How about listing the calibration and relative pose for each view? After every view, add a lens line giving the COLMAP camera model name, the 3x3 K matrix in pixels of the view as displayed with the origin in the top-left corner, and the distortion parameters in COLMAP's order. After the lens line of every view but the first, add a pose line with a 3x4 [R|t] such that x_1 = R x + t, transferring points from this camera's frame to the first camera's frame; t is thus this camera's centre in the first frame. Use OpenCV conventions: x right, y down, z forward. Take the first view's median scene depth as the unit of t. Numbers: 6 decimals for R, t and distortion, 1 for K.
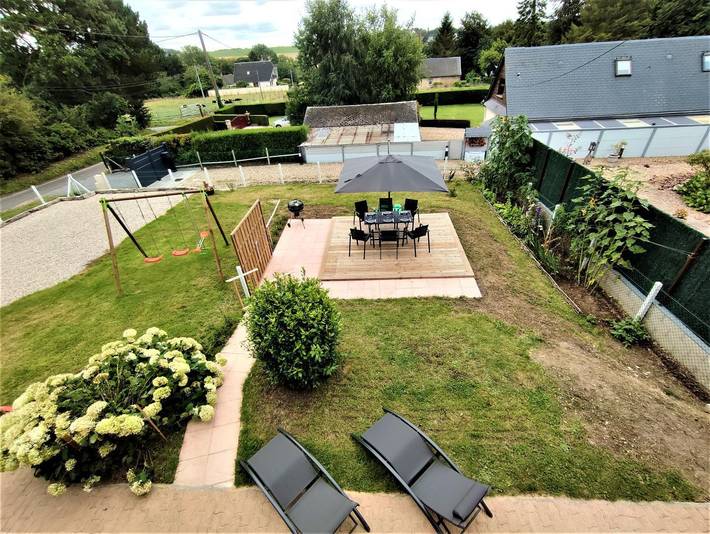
lens RADIAL K [[319.3, 0, 351.4], [0, 319.3, 266.8], [0, 0, 1]] dist [-0.021088, 0.010152]
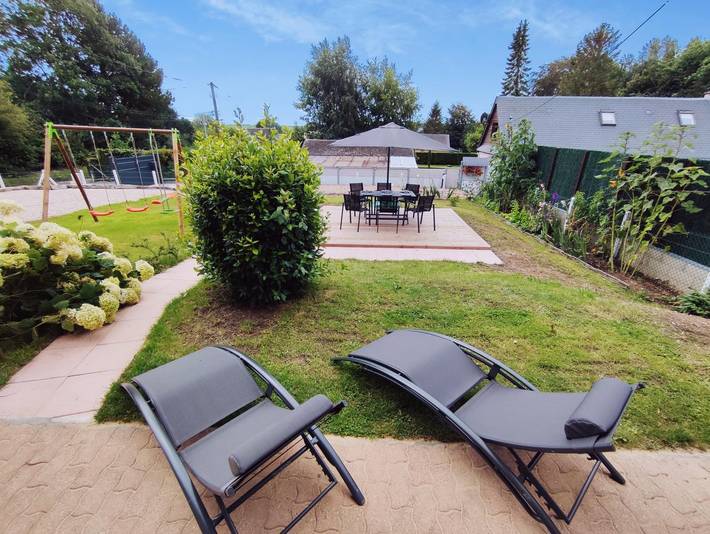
lens RADIAL K [[319.3, 0, 351.4], [0, 319.3, 266.8], [0, 0, 1]] dist [-0.021088, 0.010152]
pose [[0.997419, 0.064383, 0.031776, 0.002184], [-0.056672, 0.977722, -0.202106, 0.235645], [-0.044080, 0.199784, 0.978848, 0.196318]]
